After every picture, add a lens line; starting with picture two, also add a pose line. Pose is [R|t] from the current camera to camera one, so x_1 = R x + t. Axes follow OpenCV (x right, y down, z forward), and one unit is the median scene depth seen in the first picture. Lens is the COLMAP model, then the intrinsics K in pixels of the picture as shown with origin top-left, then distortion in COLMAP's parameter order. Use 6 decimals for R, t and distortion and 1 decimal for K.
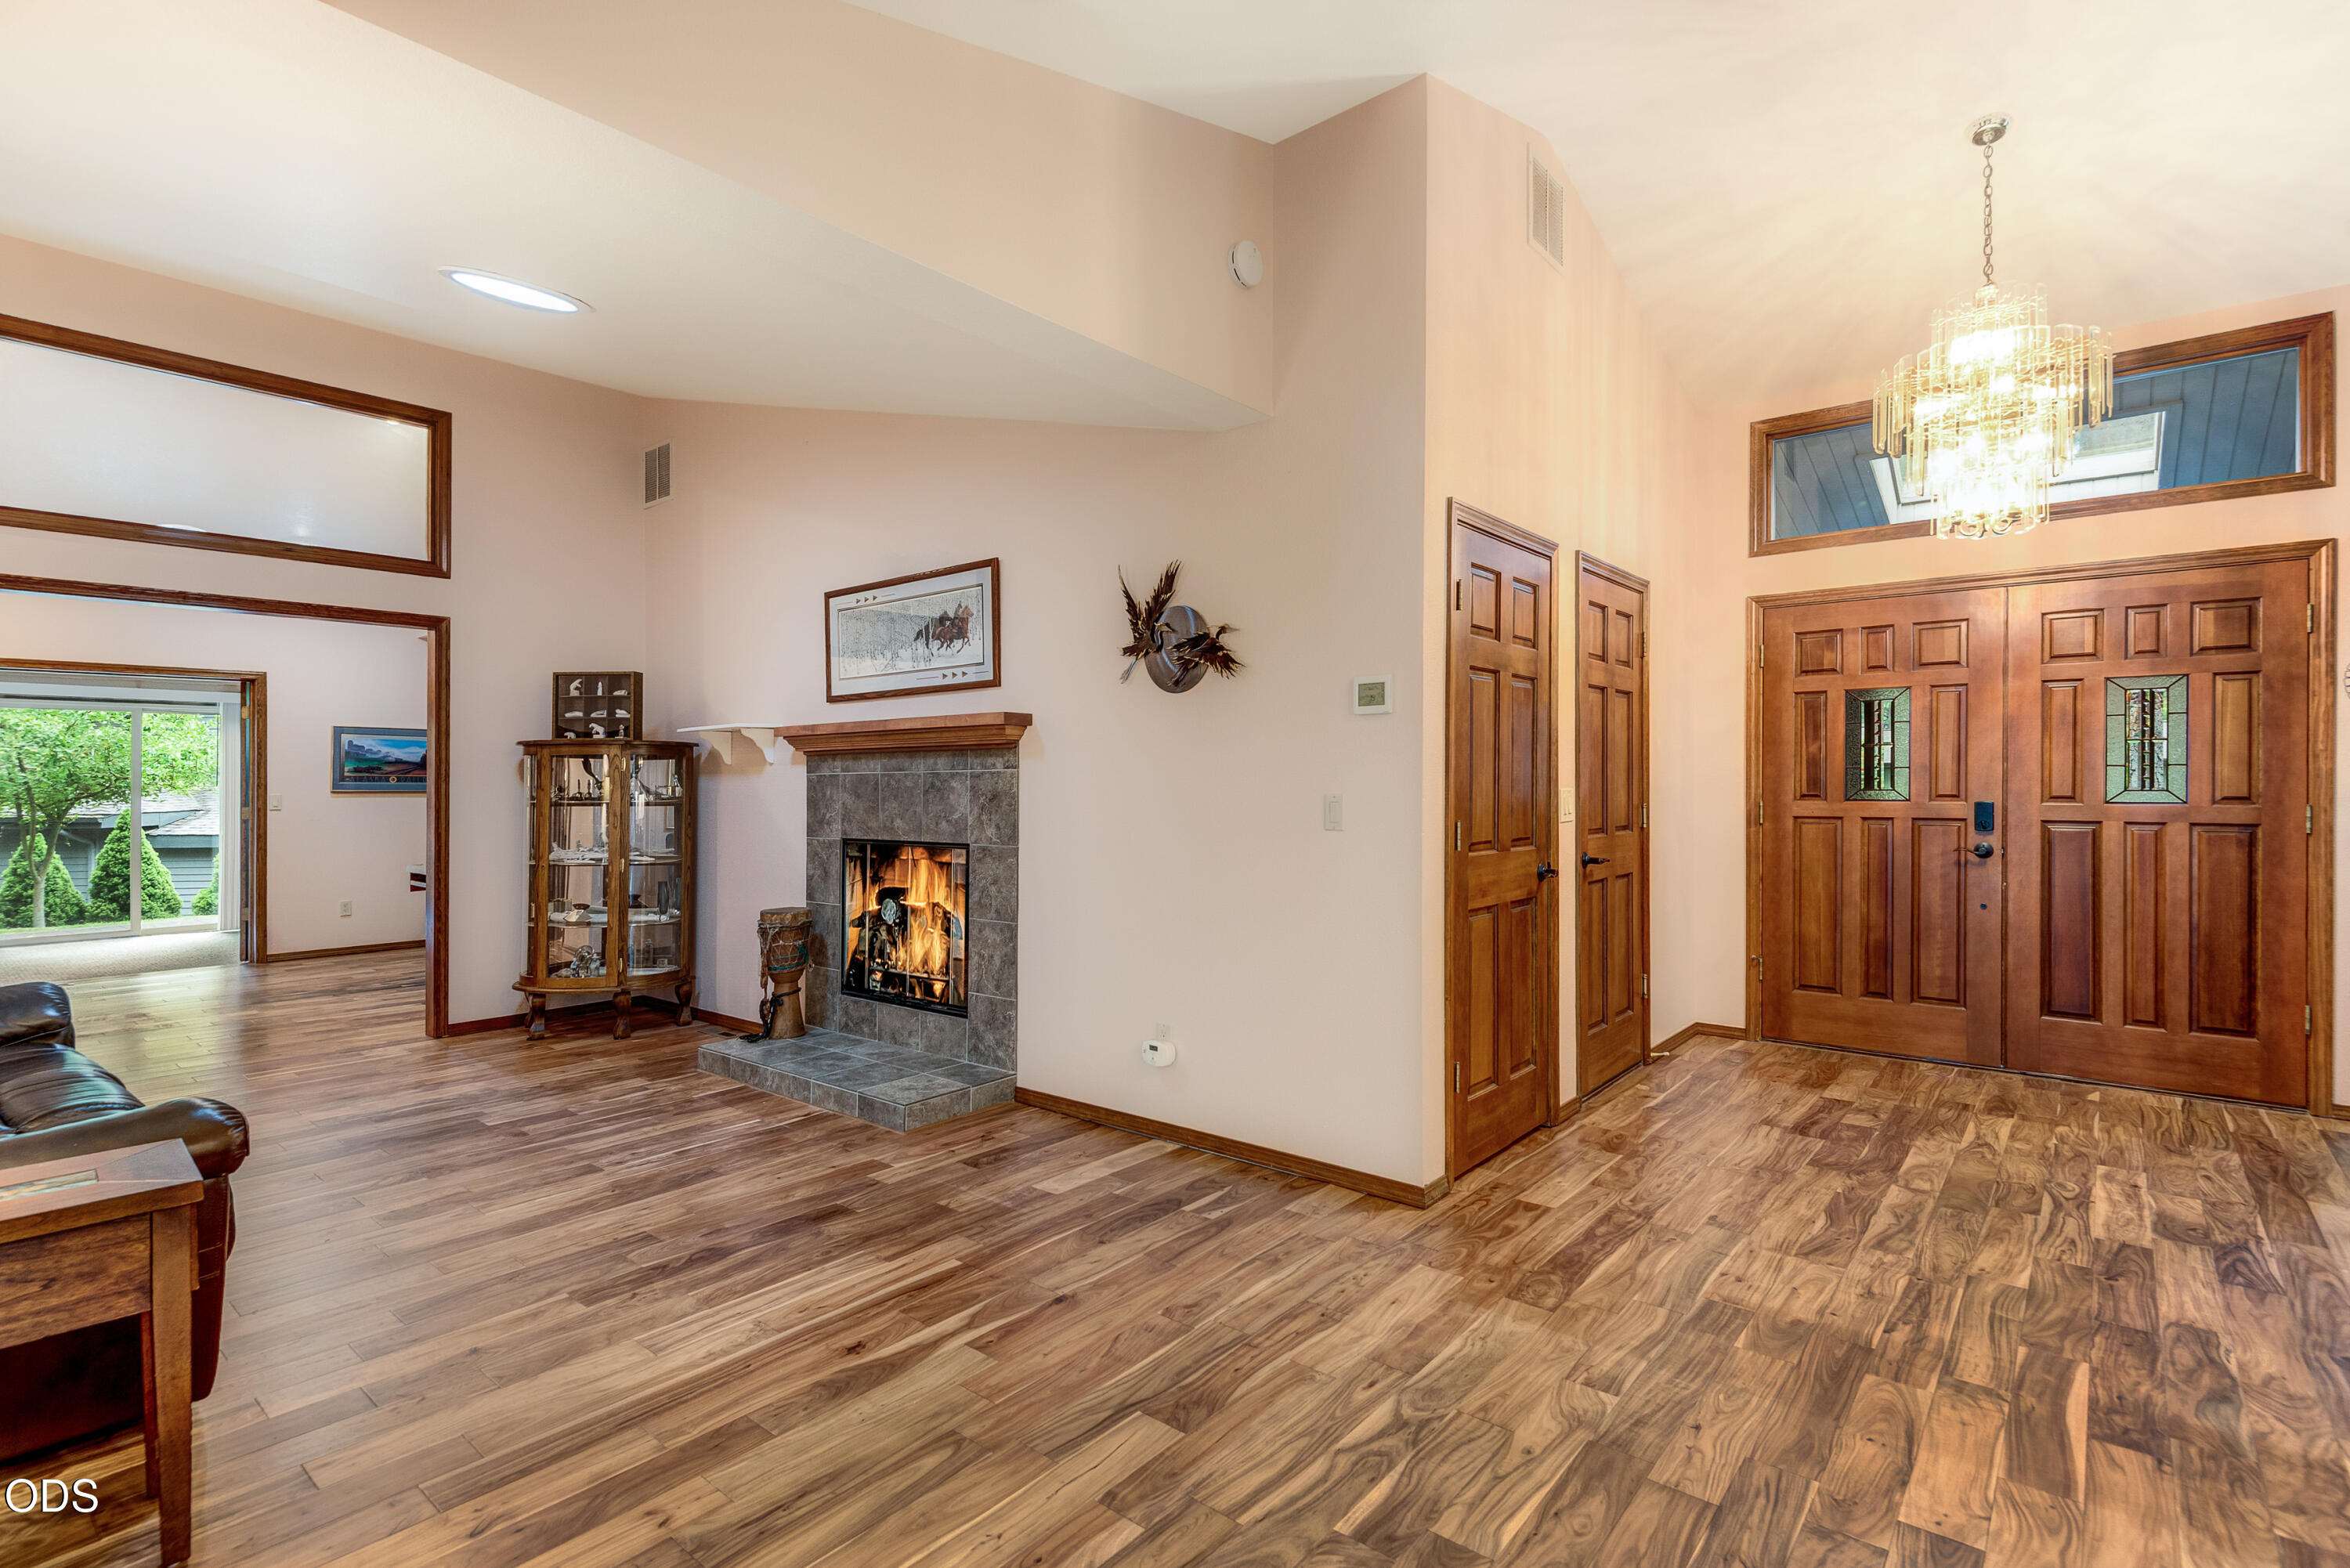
lens RADIAL K [[1103.0, 0, 1178.9], [0, 1103.0, 782.0], [0, 0, 1]] dist [0.023187, -0.009849]
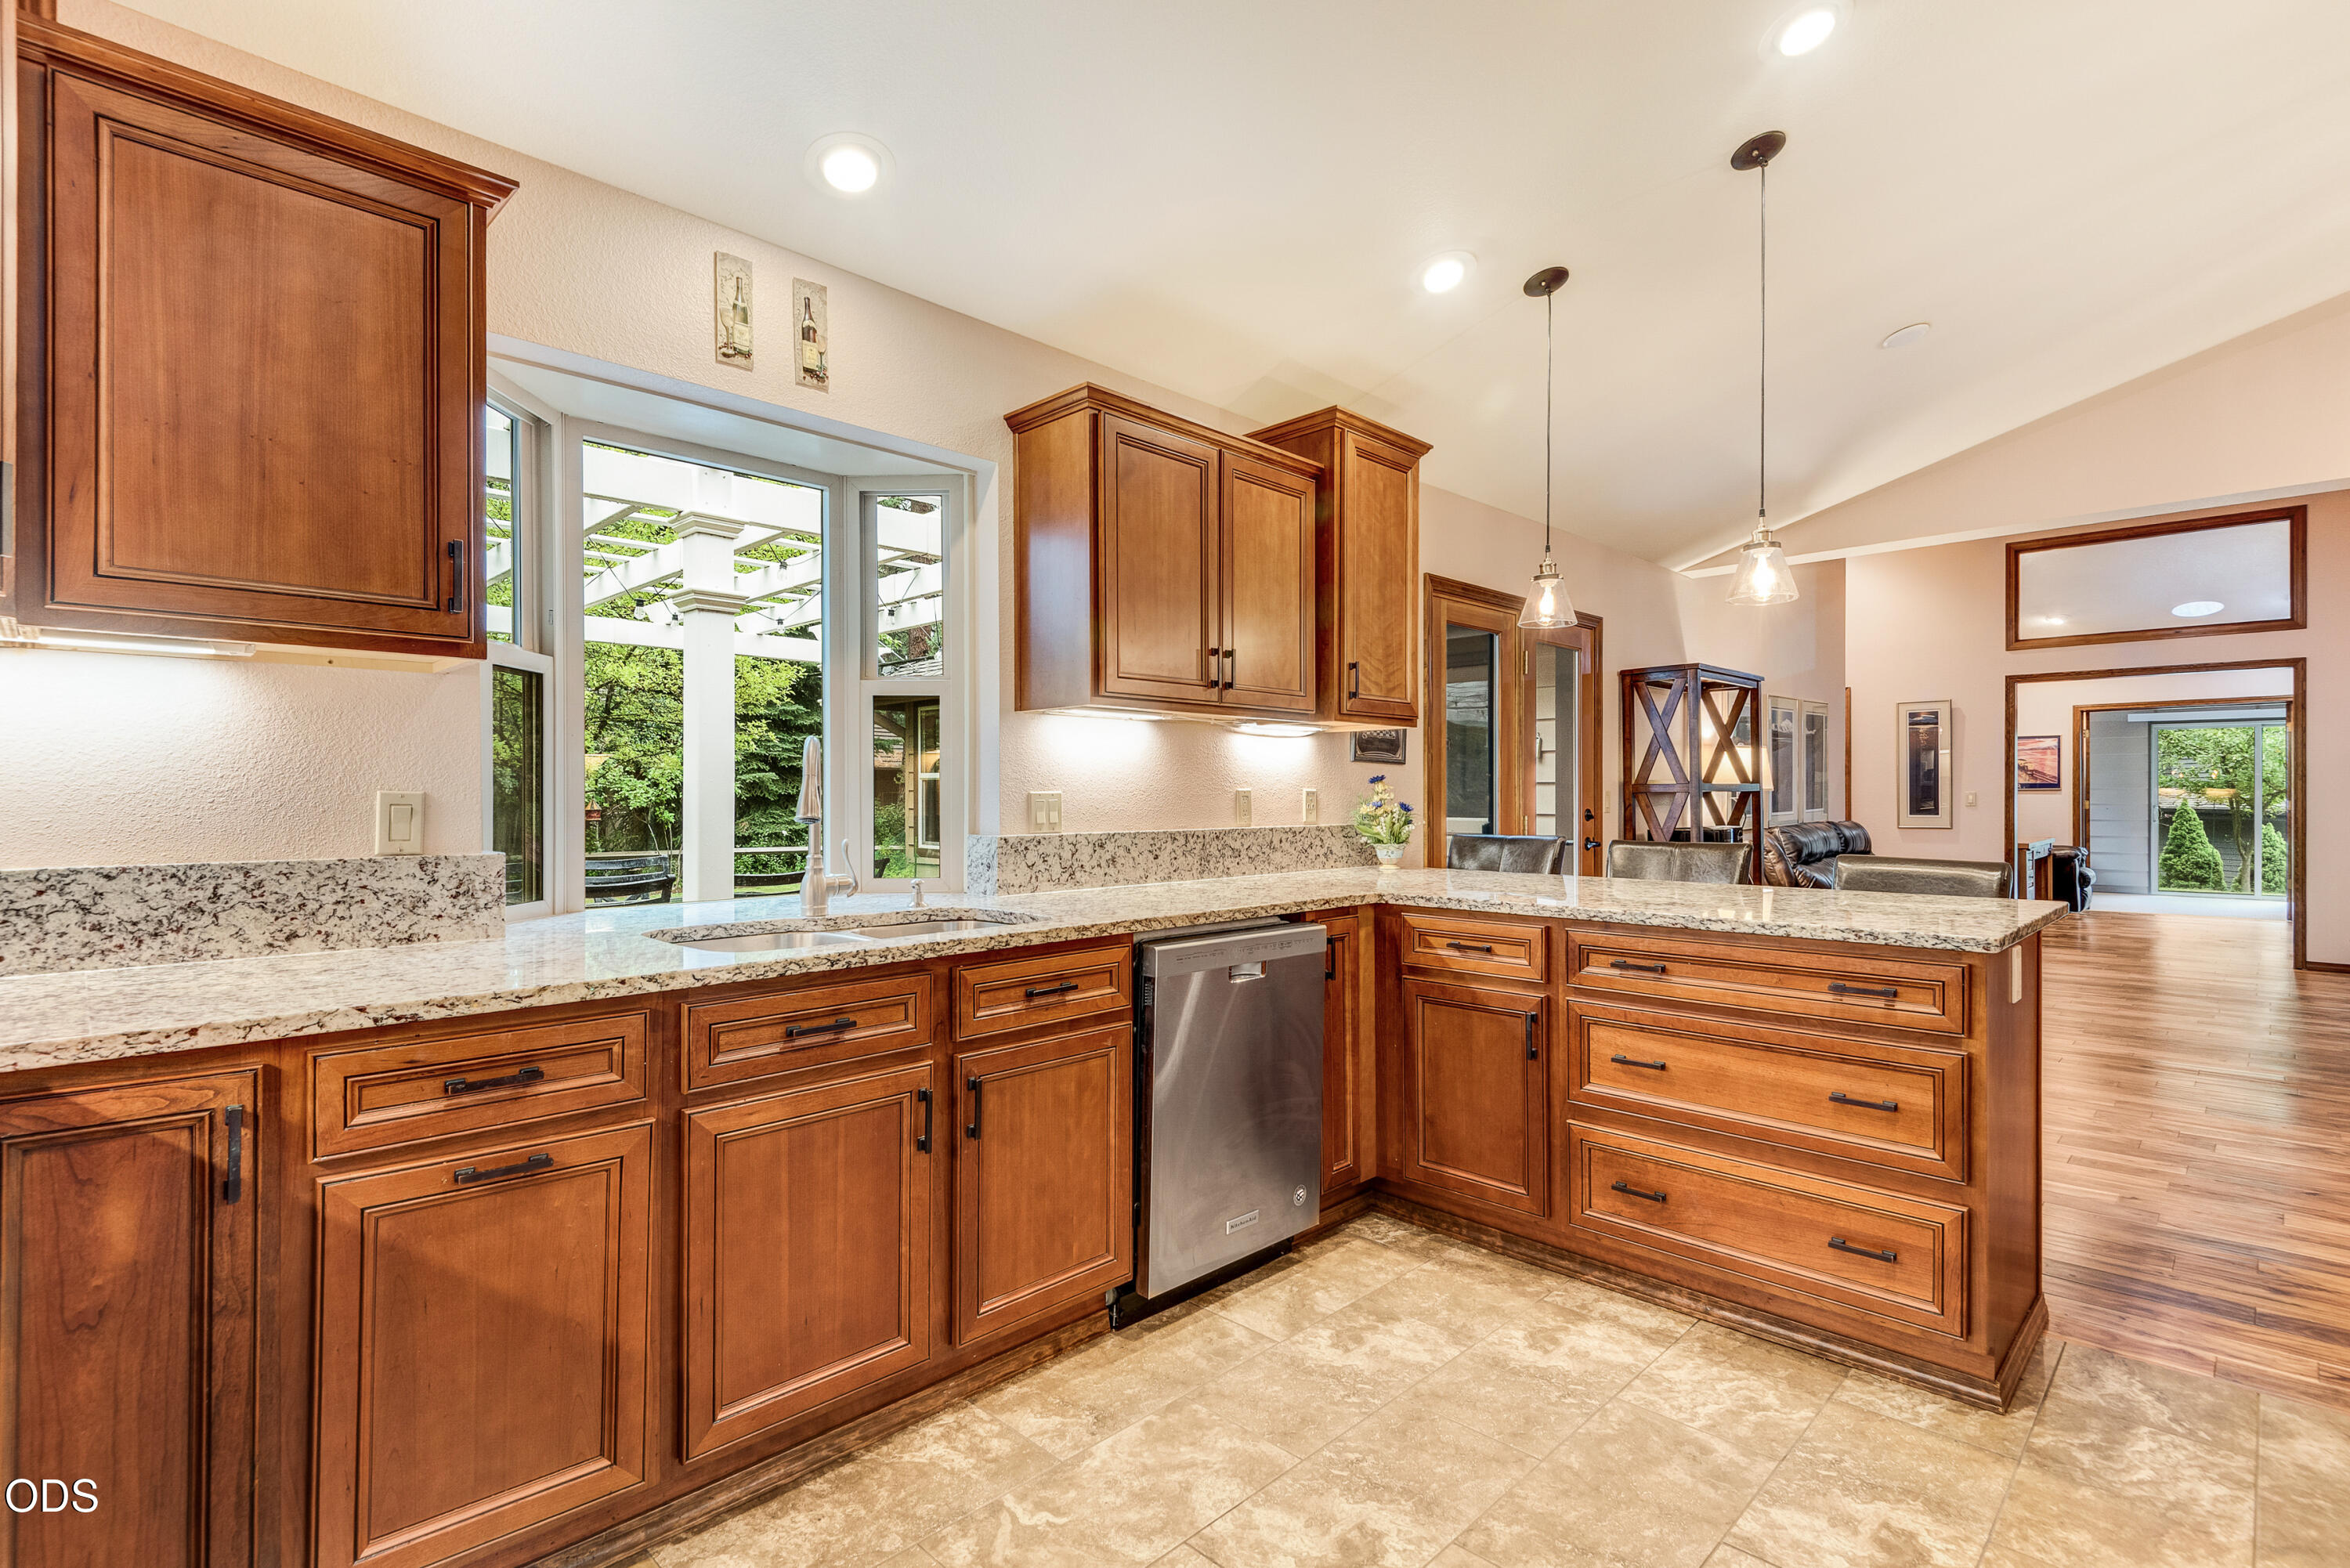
lens RADIAL K [[1103.0, 0, 1181.1], [0, 1103.0, 799.7], [0, 0, 1]] dist [0.023187, -0.009849]
pose [[-0.073823, 0.010828, -0.997213, 0.741424], [0.003522, 0.999938, 0.010597, 0.003671], [0.997265, -0.002730, -0.073857, -0.231329]]
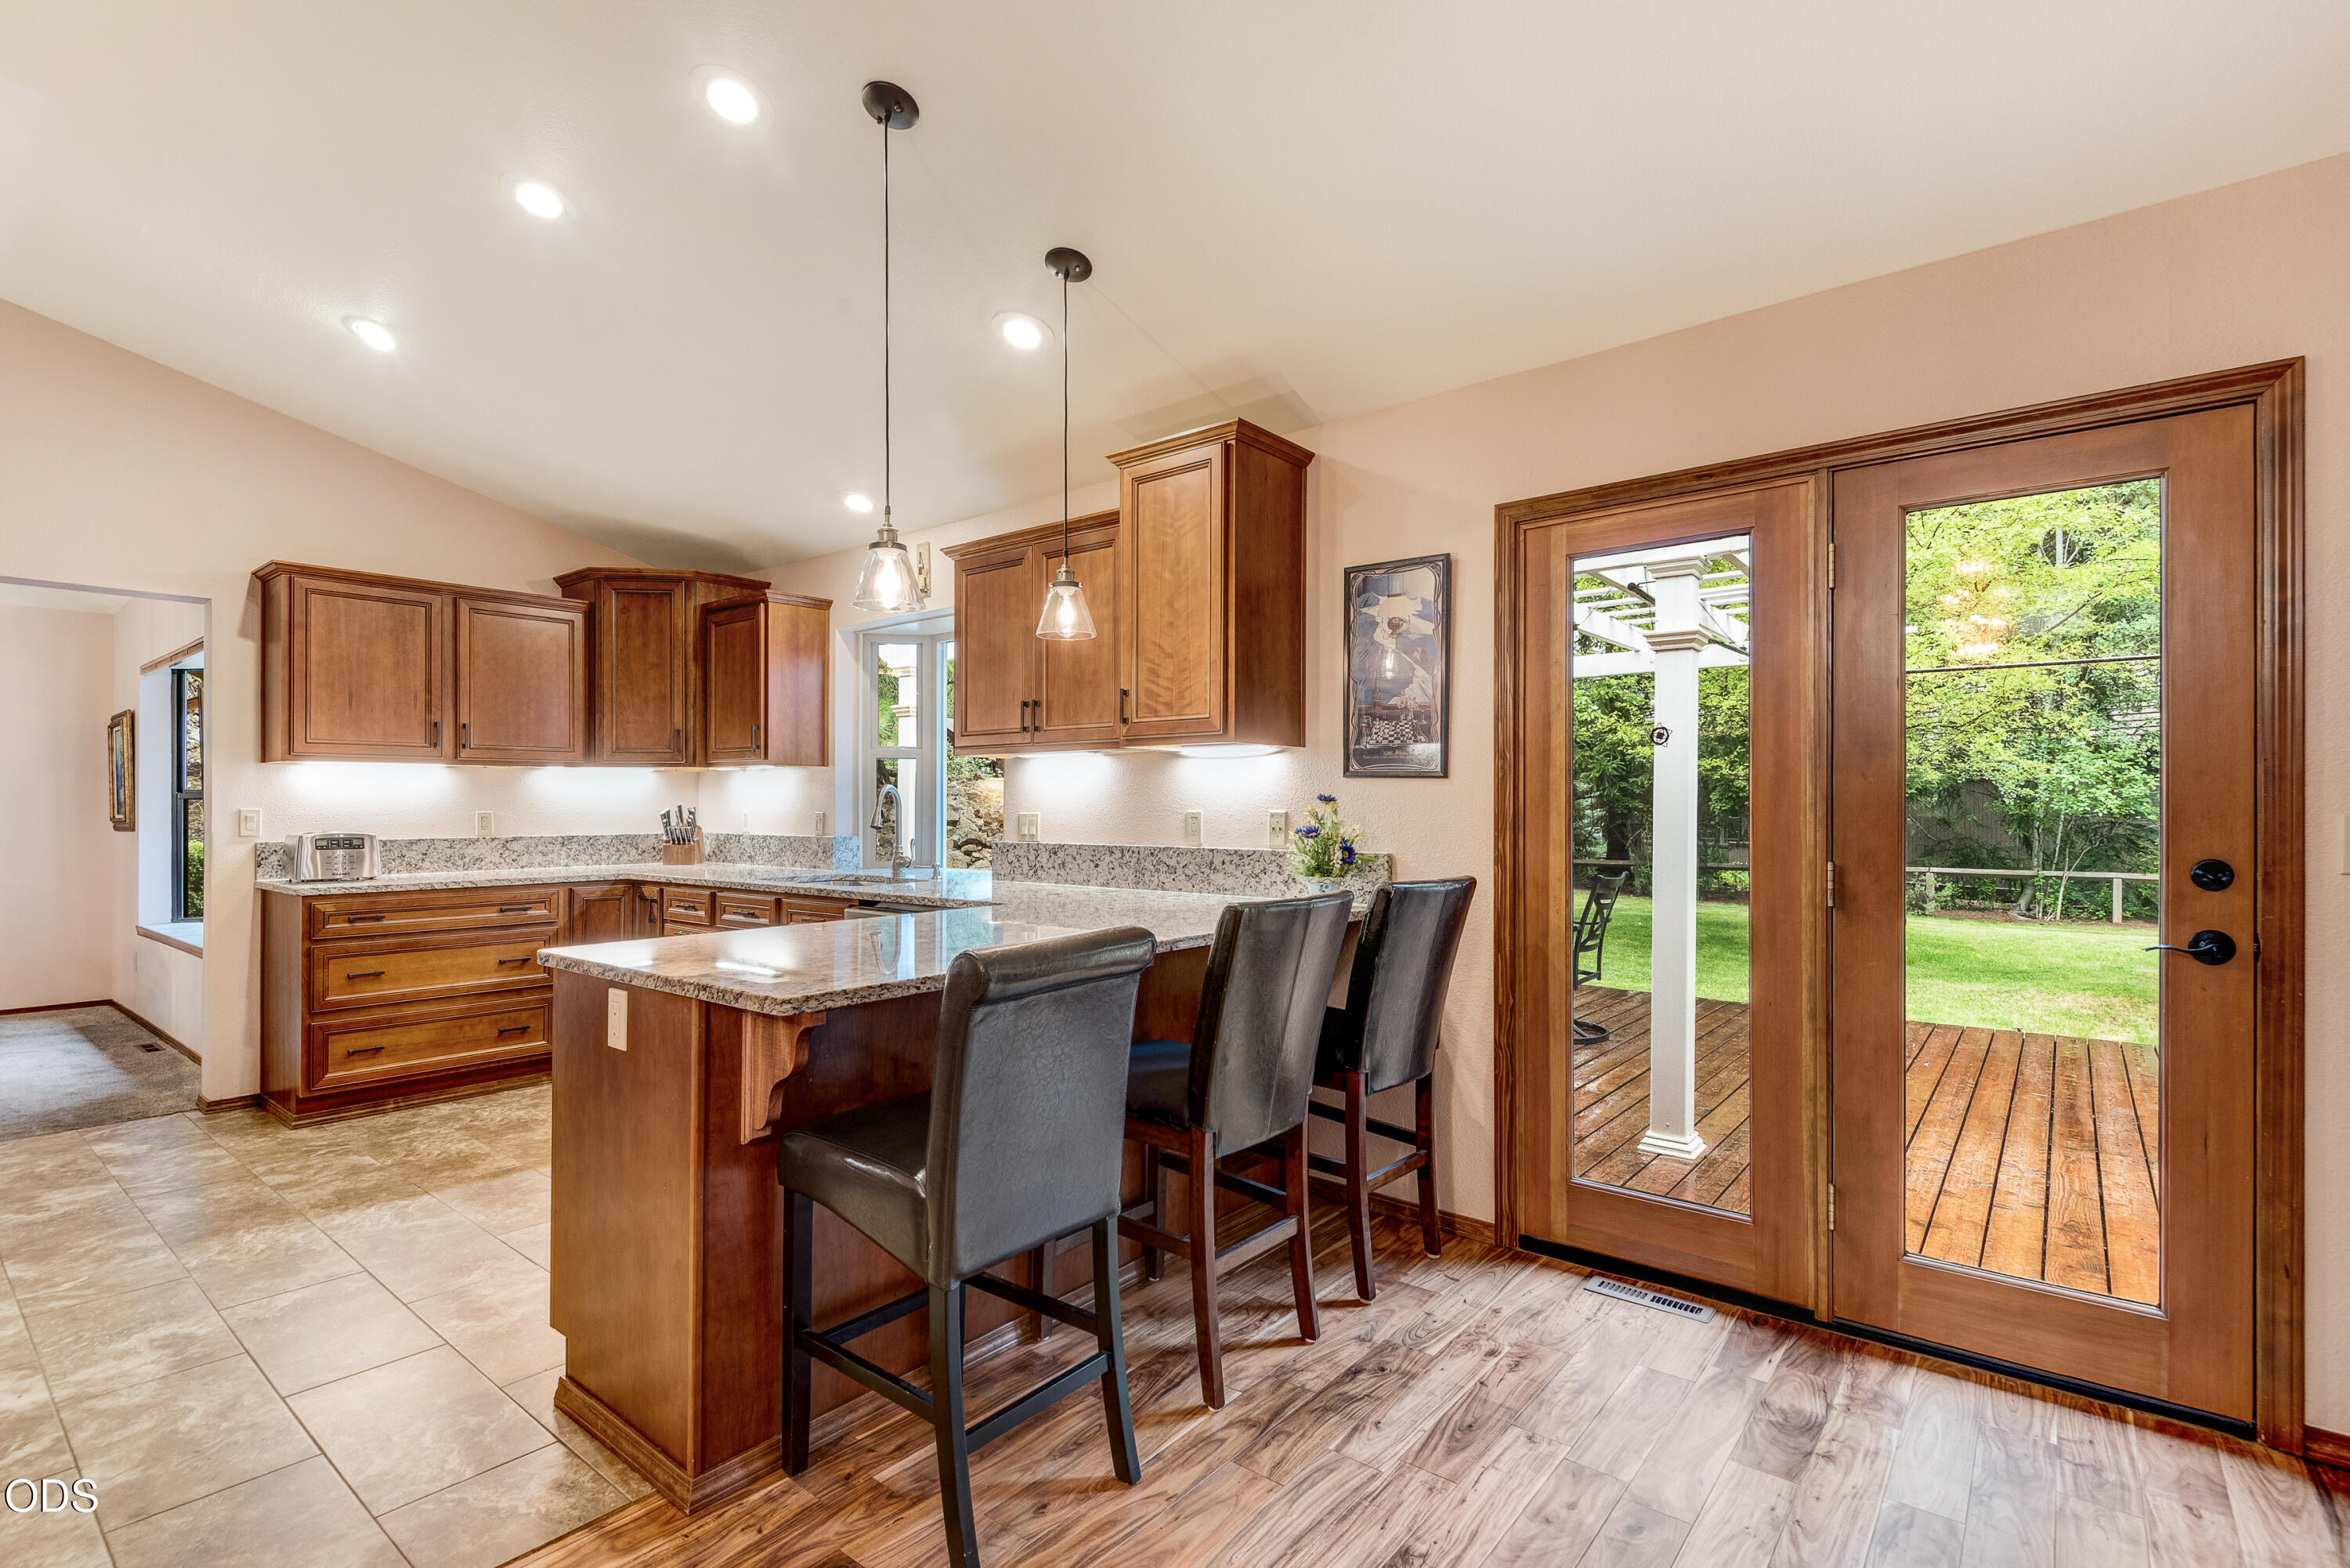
lens RADIAL K [[1103.0, 0, 1176.8], [0, 1103.0, 793.7], [0, 0, 1]] dist [0.023187, -0.009849]
pose [[-0.999905, 0.007542, -0.011510, 0.161434], [0.007661, 0.999917, -0.010335, 0.001064], [0.011431, -0.010422, -0.999880, 0.385833]]
